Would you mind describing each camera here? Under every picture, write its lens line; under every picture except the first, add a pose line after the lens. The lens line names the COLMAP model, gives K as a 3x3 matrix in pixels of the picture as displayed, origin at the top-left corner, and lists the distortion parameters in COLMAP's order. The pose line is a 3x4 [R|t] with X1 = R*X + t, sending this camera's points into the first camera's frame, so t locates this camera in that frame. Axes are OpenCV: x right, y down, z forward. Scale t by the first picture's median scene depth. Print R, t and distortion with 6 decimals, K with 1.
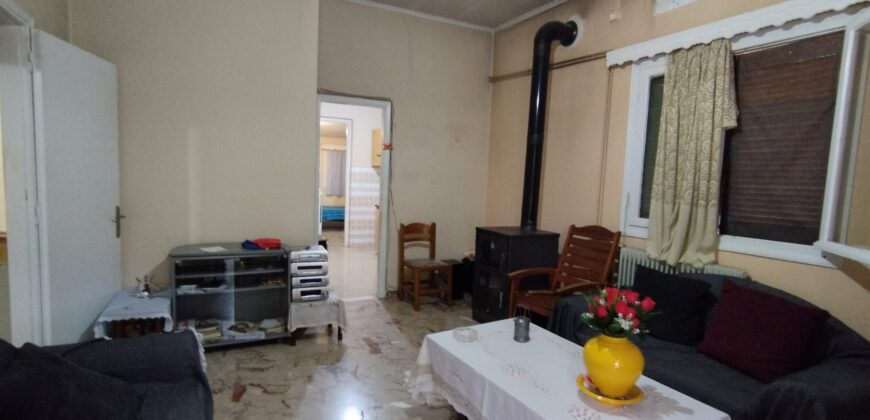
lens RADIAL K [[431.1, 0, 432.8], [0, 431.1, 214.5], [0, 0, 1]] dist [-0.003727, -0.001273]
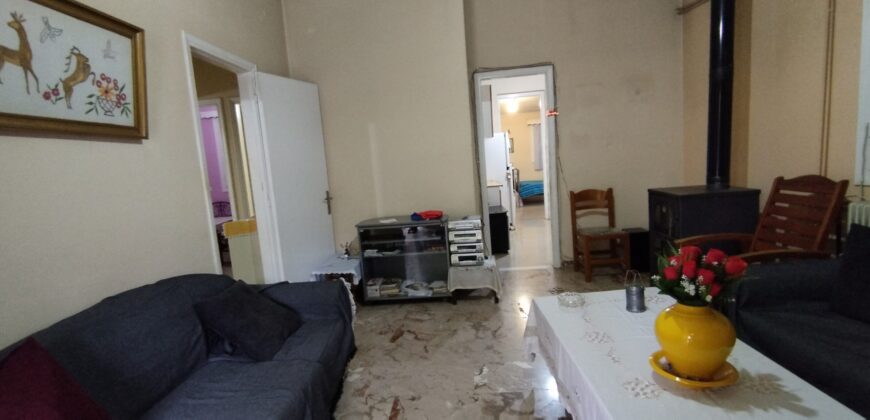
lens RADIAL K [[431.1, 0, 432.8], [0, 431.1, 214.5], [0, 0, 1]] dist [-0.003727, -0.001273]
pose [[0.845101, -0.037752, -0.533271, 0.236617], [0.065557, 0.997293, 0.033288, 0.028461], [0.530571, -0.063092, 0.845289, 0.032907]]
